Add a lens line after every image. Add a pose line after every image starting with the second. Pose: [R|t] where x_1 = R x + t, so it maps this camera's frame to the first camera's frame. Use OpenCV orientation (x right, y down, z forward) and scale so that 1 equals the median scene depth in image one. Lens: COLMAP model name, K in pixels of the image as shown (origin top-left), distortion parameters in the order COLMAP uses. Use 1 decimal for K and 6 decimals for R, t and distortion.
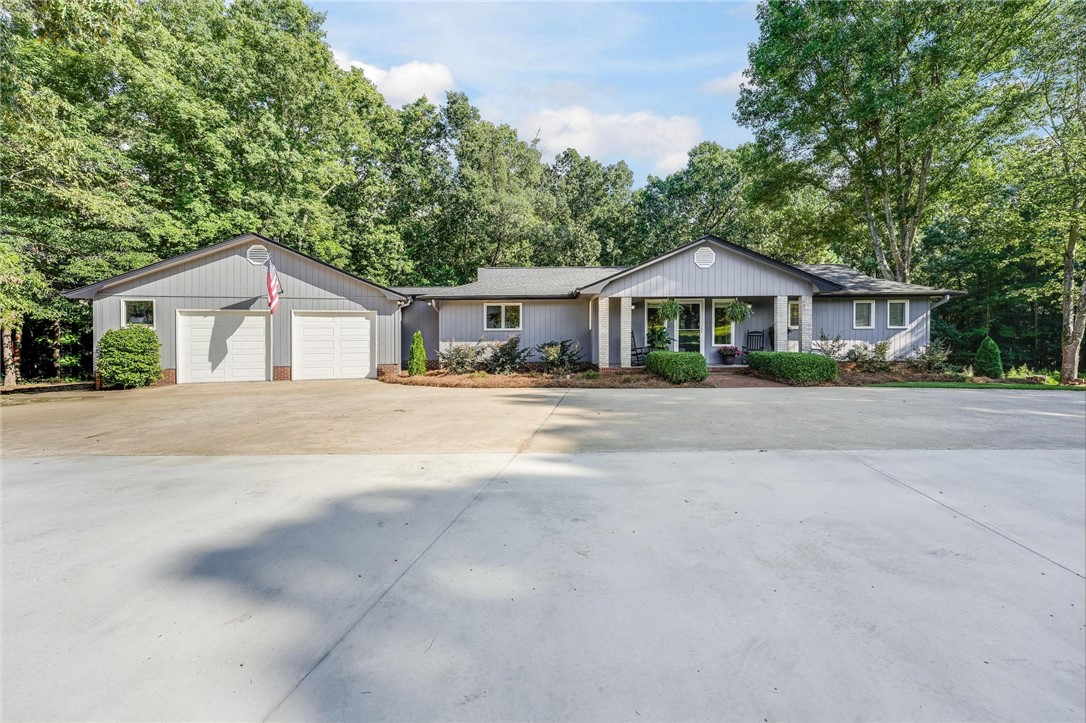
lens RADIAL K [[440.4, 0, 539.3], [0, 440.4, 335.2], [0, 0, 1]] dist [-0.003480, -0.000373]
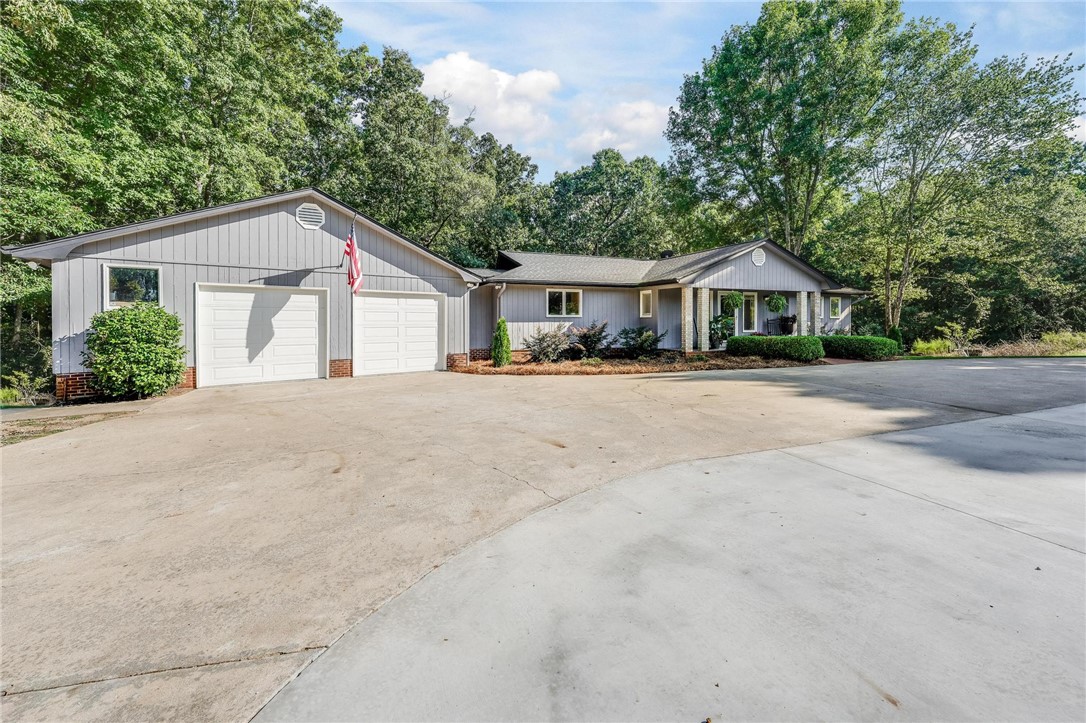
lens RADIAL K [[446.2, 0, 516.9], [0, 446.2, 328.9], [0, 0, 1]] dist [-0.001179, -0.000096]
pose [[0.921910, -0.000144, 0.387404, -0.564926], [-0.002468, 0.999977, 0.006245, 0.009321], [-0.387396, -0.006714, 0.921889, 0.127829]]
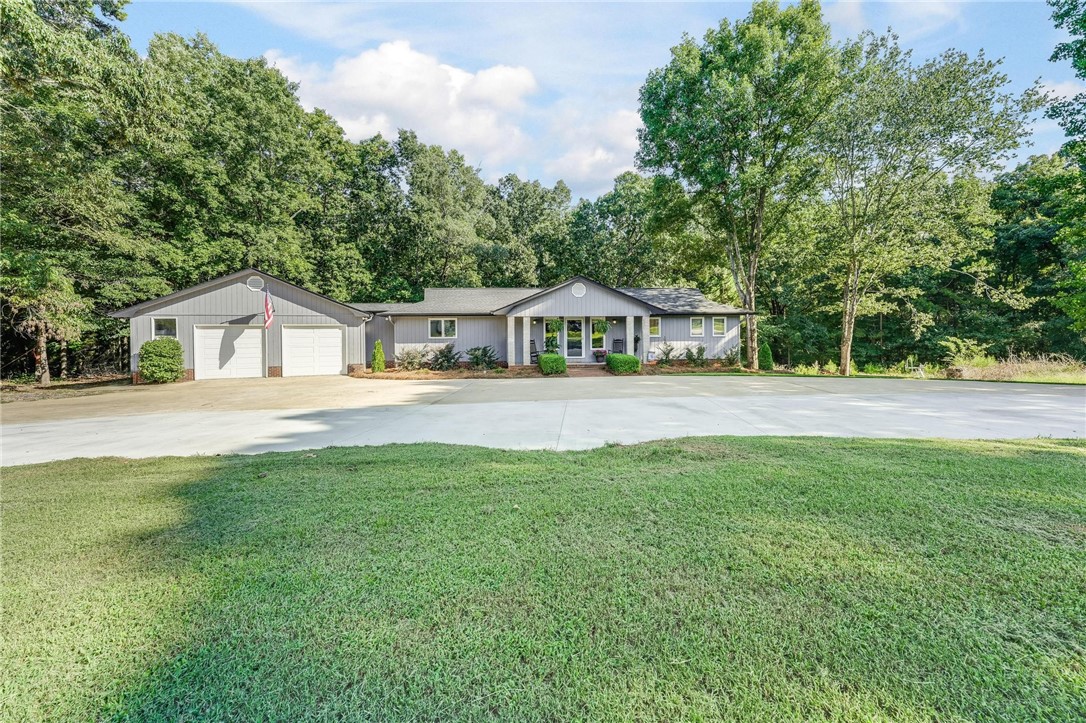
lens RADIAL K [[445.1, 0, 542.3], [0, 445.1, 346.3], [0, 0, 1]] dist [-0.021089, -0.000052]
pose [[0.995398, -0.005130, 0.095687, 0.090912], [0.002092, 0.999491, 0.031825, -0.029493], [-0.095802, -0.031478, 0.994903, -0.388663]]
